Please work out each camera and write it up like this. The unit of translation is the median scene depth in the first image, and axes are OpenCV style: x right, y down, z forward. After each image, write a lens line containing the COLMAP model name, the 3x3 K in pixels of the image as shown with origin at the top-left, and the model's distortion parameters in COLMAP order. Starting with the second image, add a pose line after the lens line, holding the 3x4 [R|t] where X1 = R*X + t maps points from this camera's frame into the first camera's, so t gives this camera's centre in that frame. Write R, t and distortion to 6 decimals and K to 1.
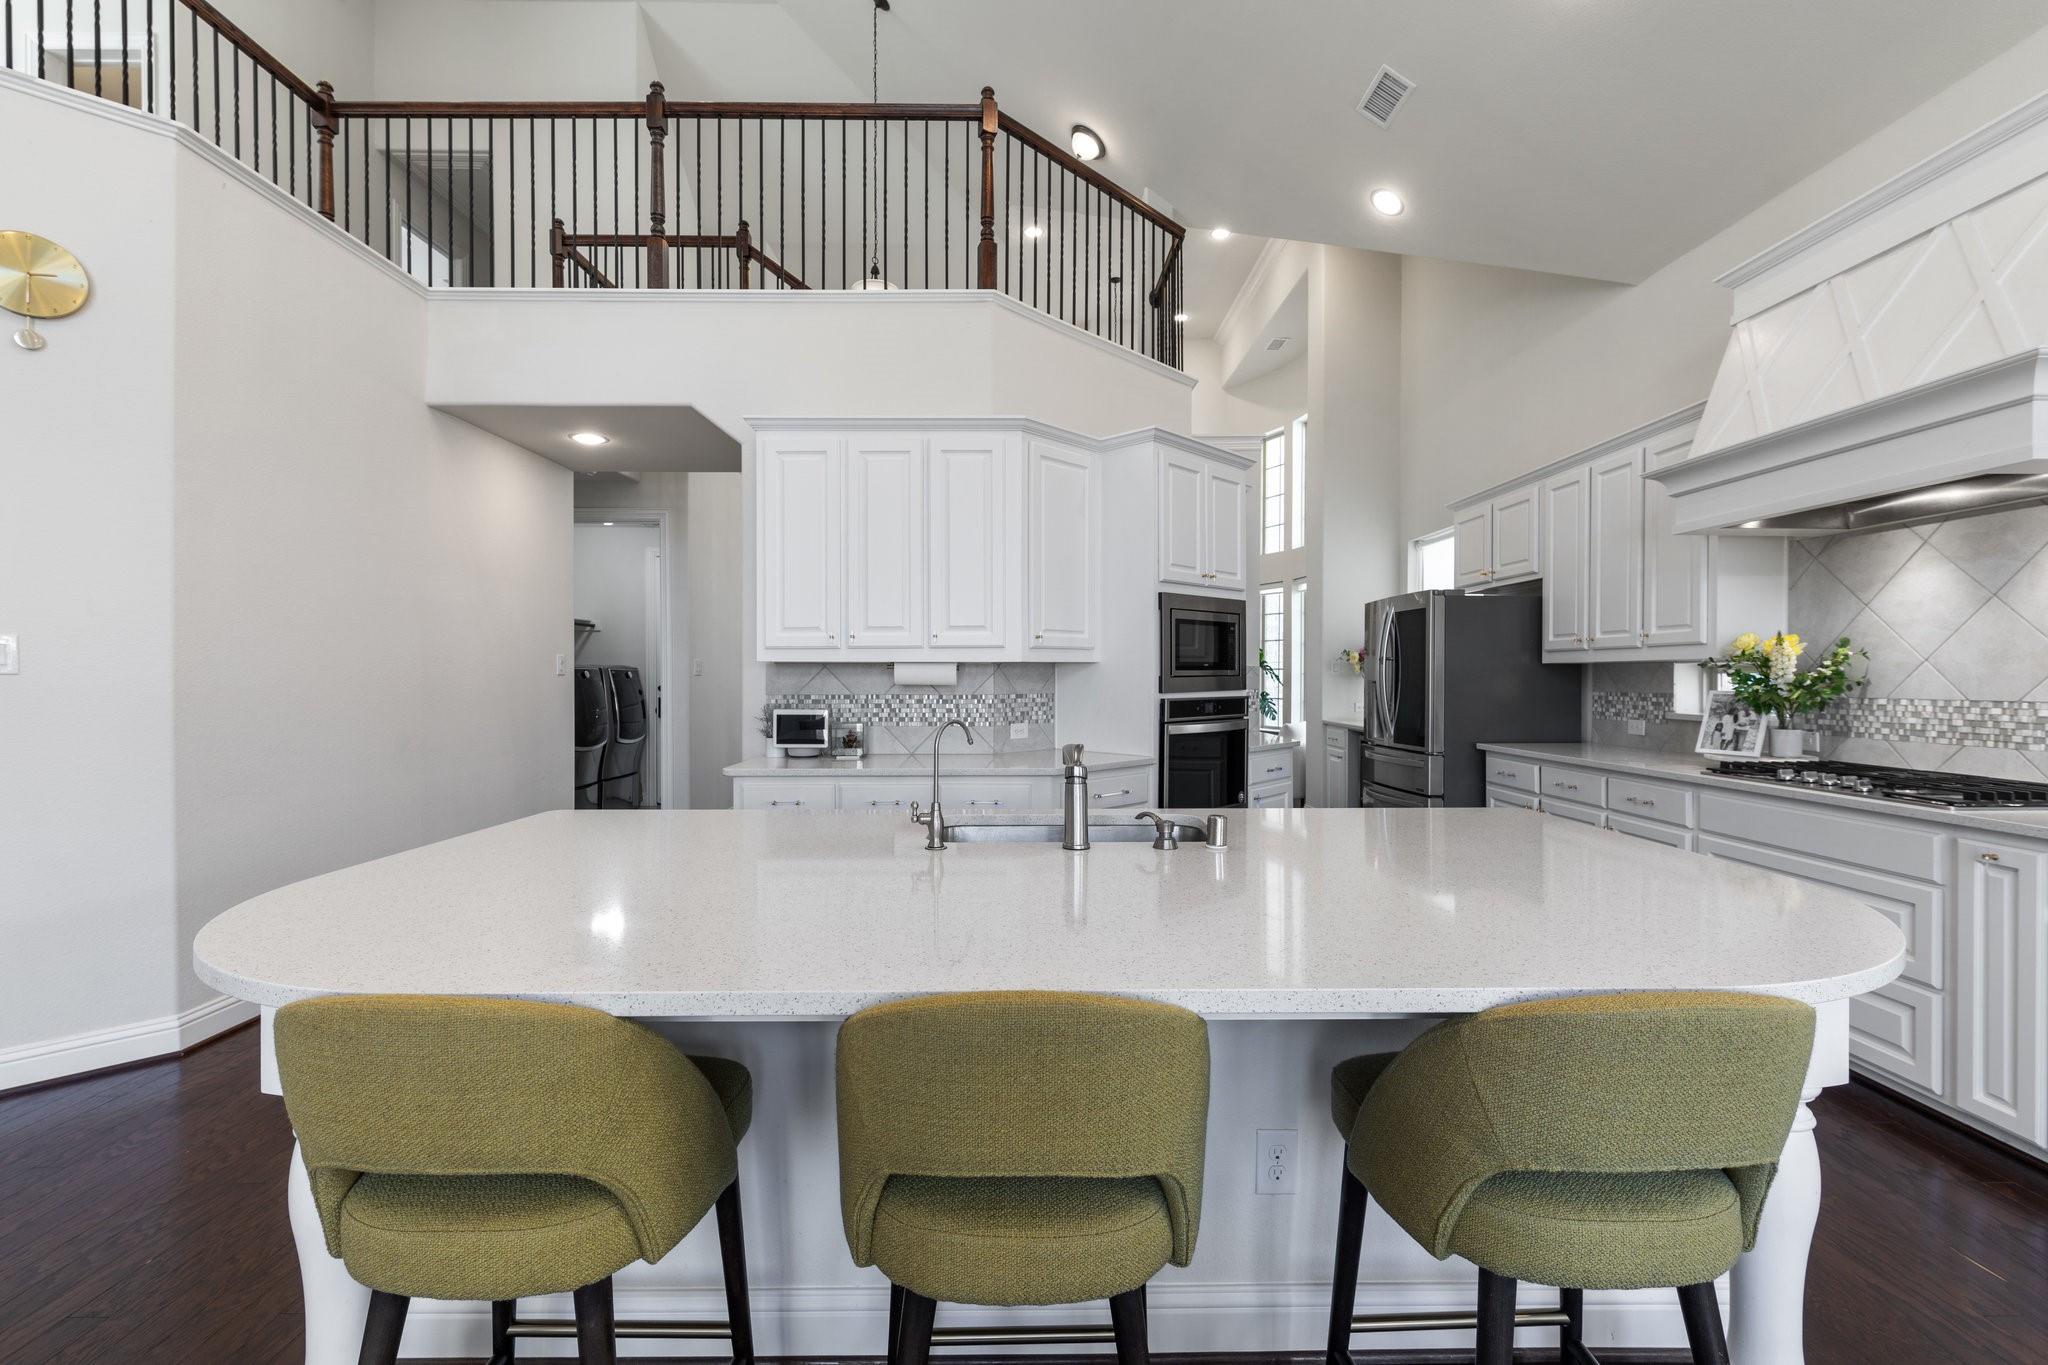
lens RADIAL K [[873.9, 0, 1029.5], [0, 873.9, 675.1], [0, 0, 1]] dist [0.002909, -0.000693]
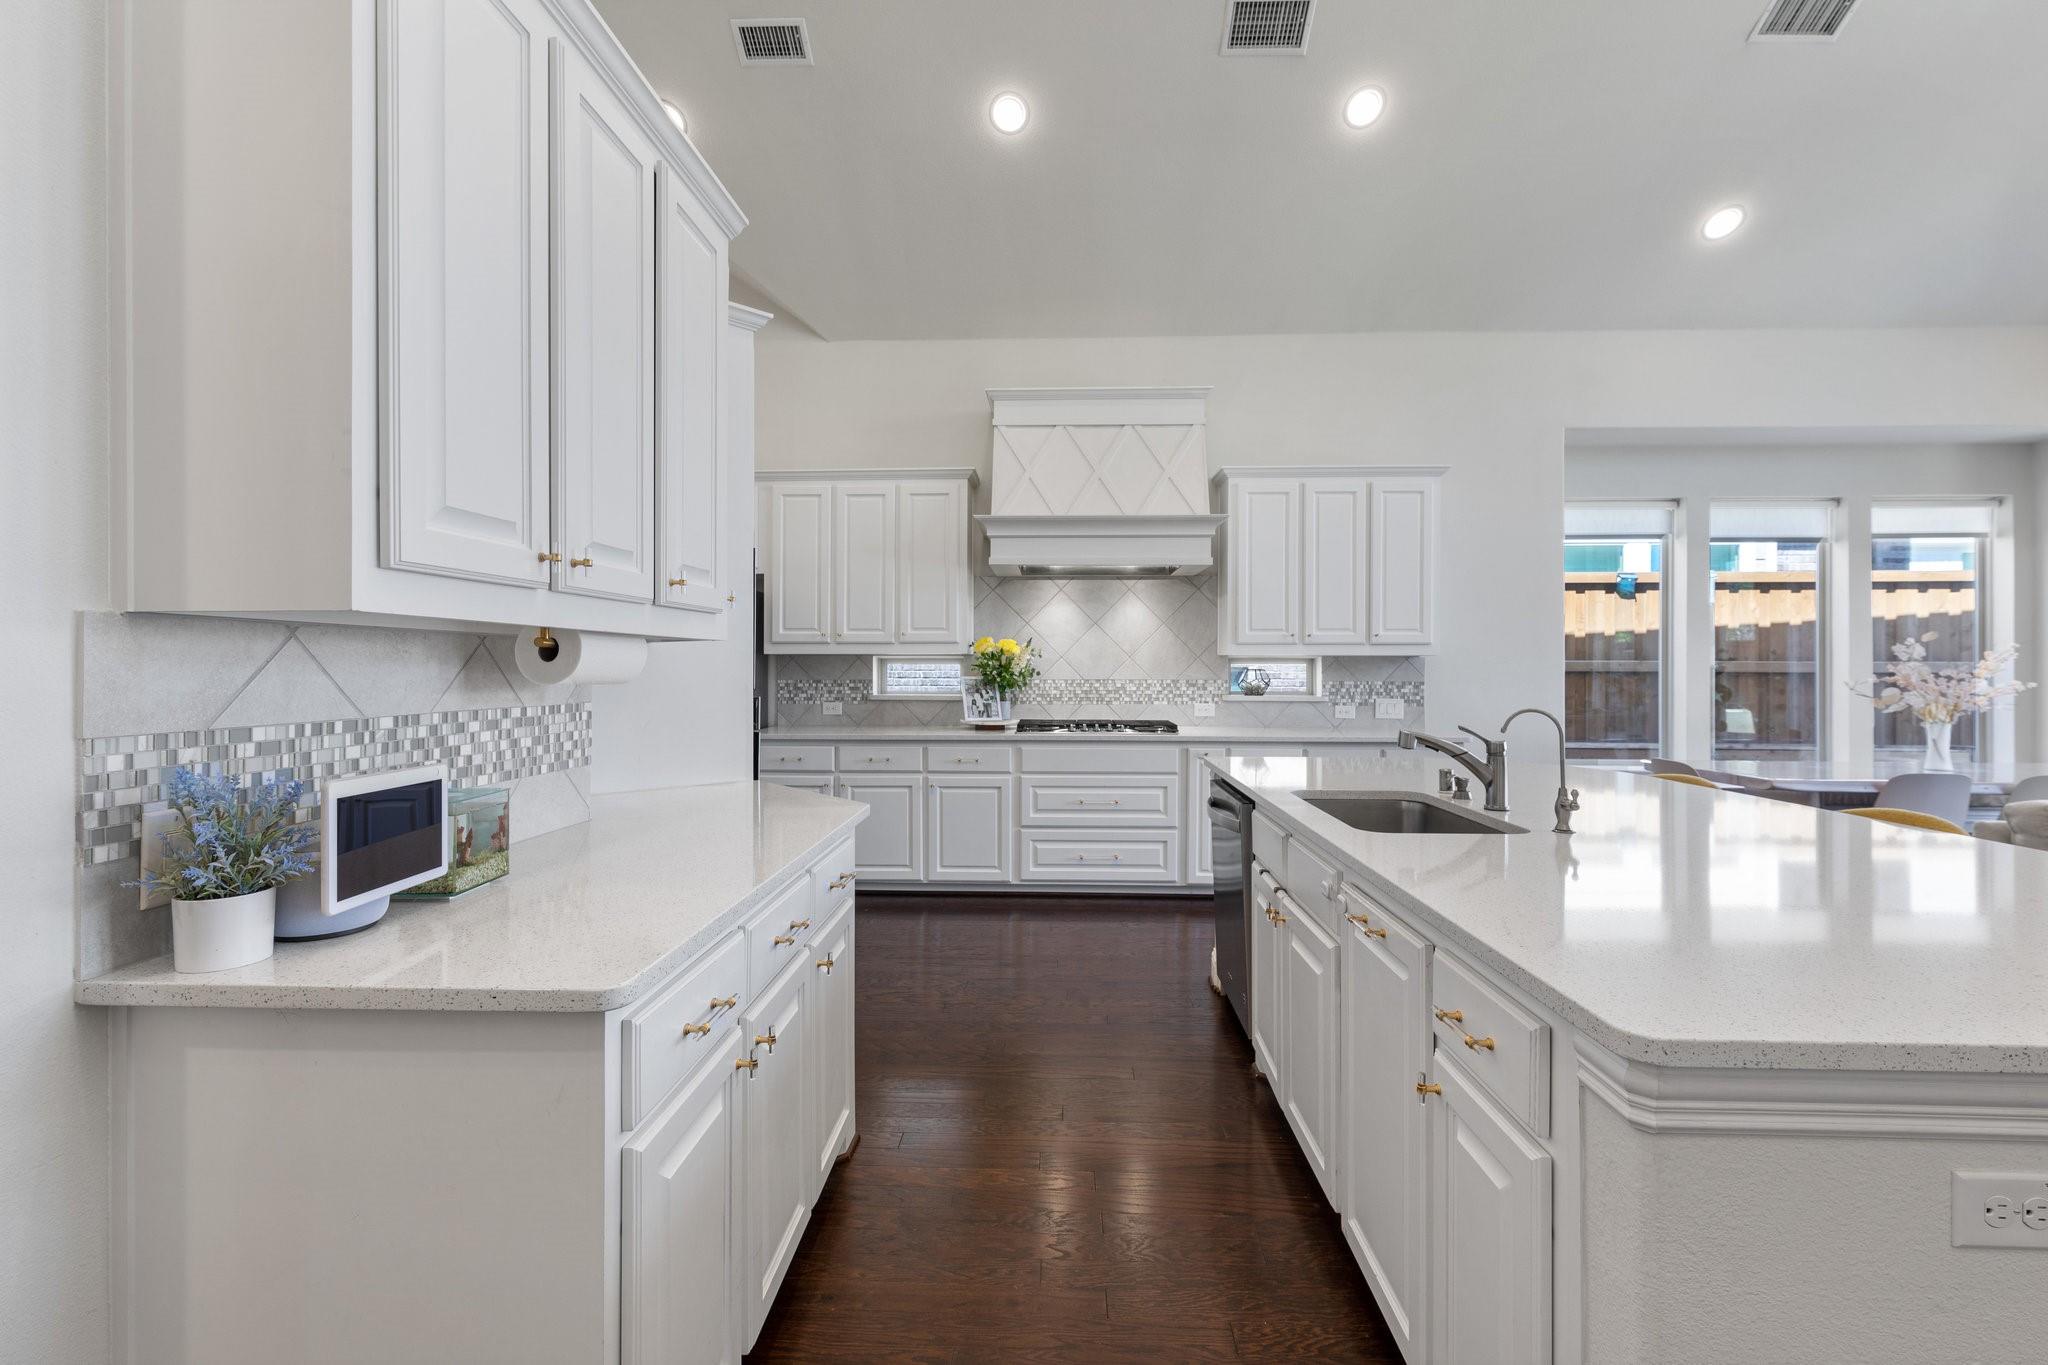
lens RADIAL K [[873.9, 0, 1031.8], [0, 873.9, 668.6], [0, 0, 1]] dist [0.002909, -0.000693]
pose [[0.060499, -0.002892, 0.998164, -0.540481], [-0.002580, 0.999992, 0.003053, 0.000375], [-0.998165, -0.002760, 0.060491, 0.714981]]
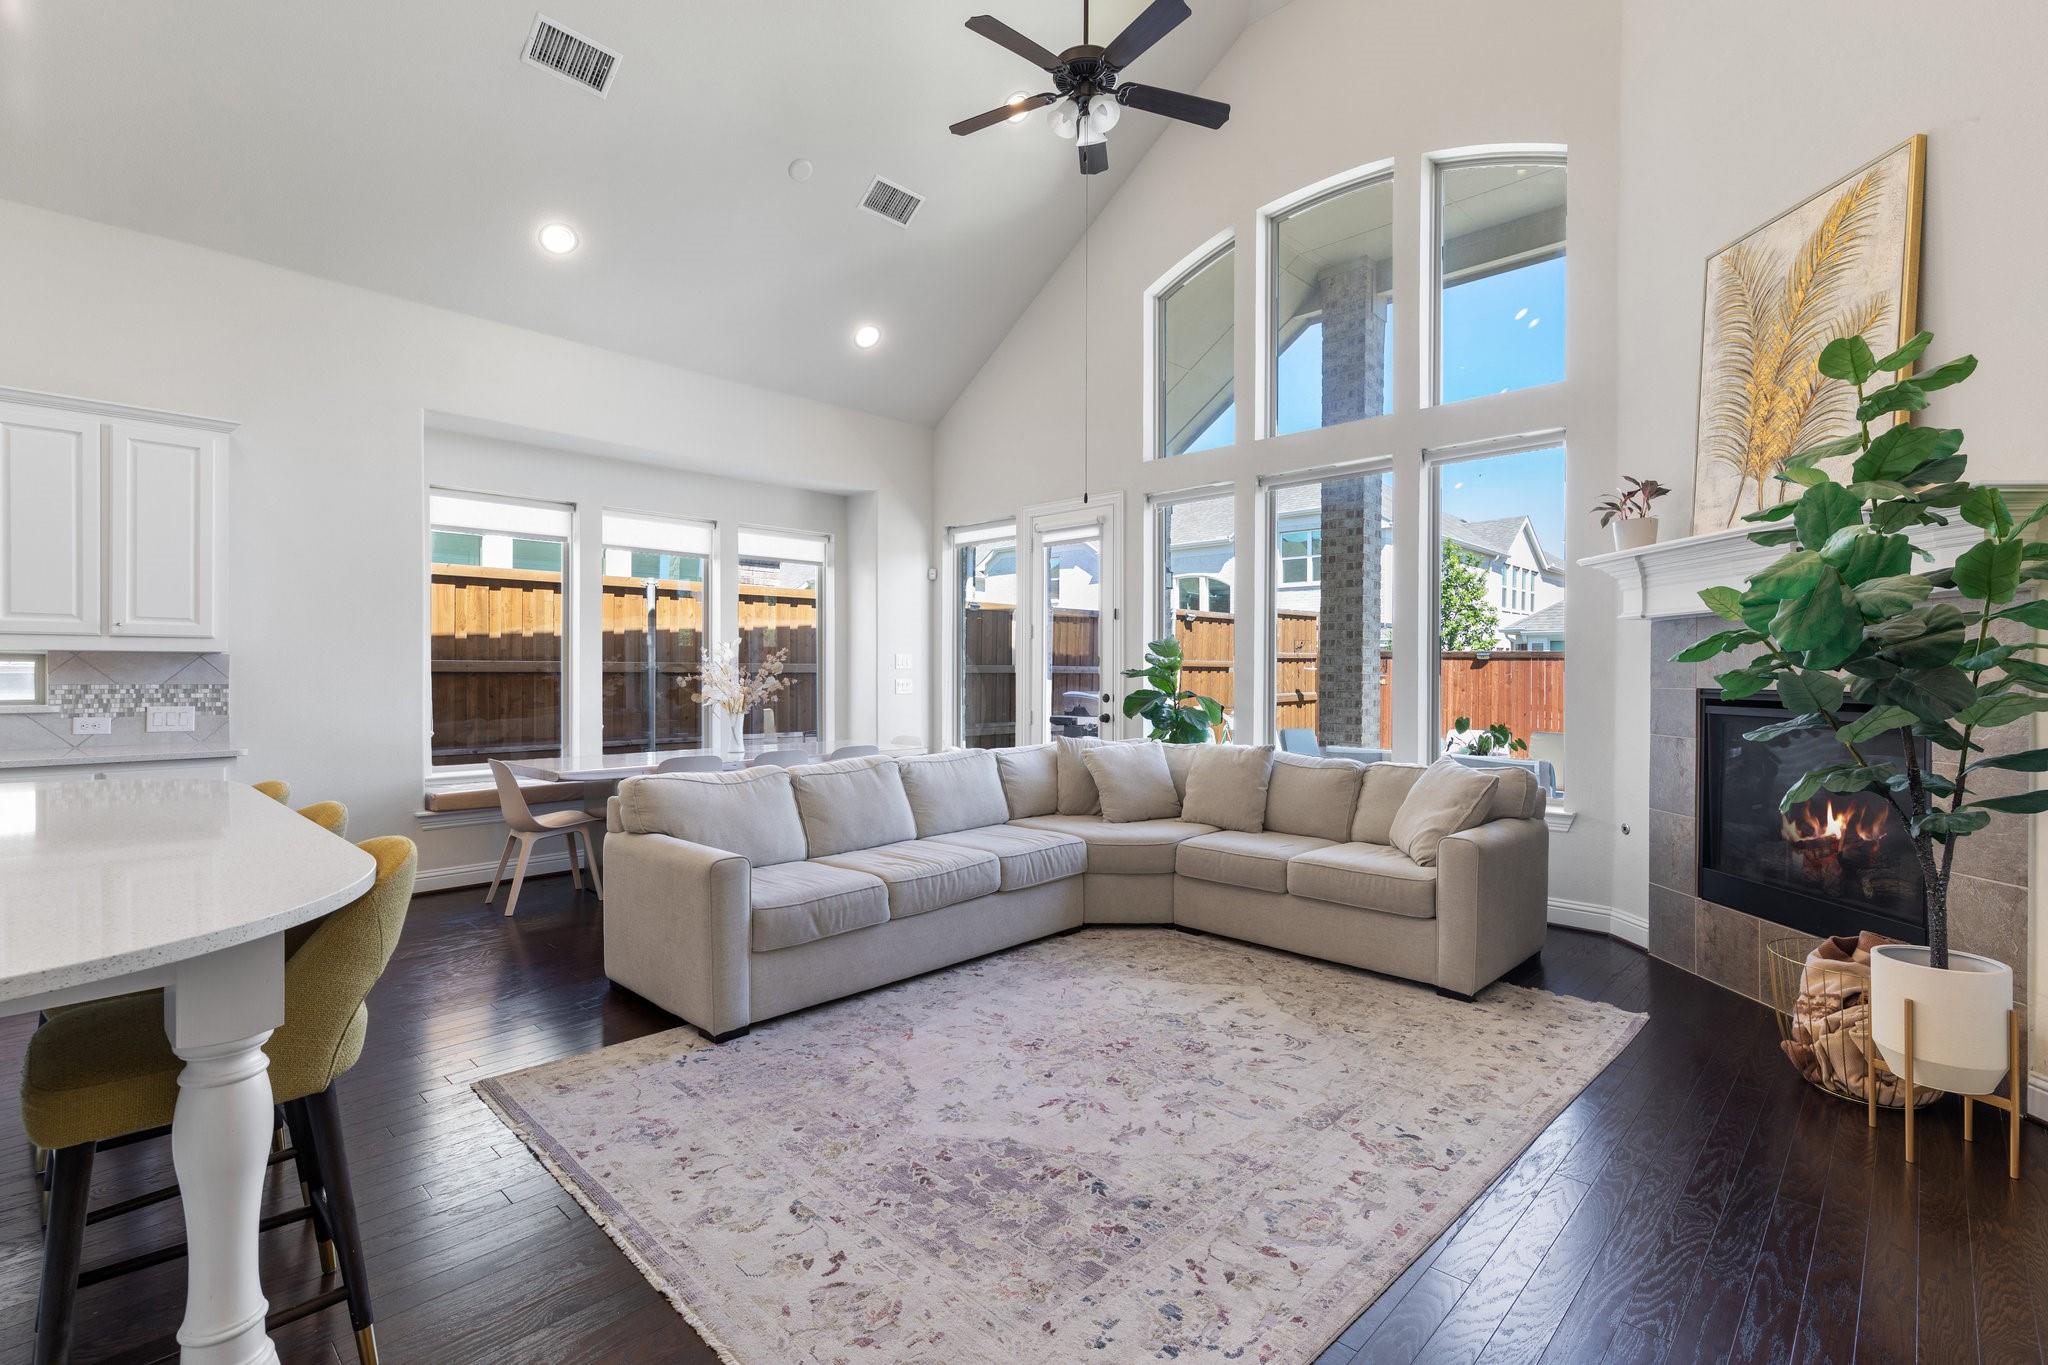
lens RADIAL K [[916.3, 0, 1038.6], [0, 916.3, 678.2], [0, 0, 1]] dist [-0.002550, -0.001051]
pose [[-0.709741, -0.005919, 0.704438, -0.683069], [-0.000968, 0.999972, 0.007428, 0.005811], [-0.704462, 0.004590, -0.709727, 0.311704]]
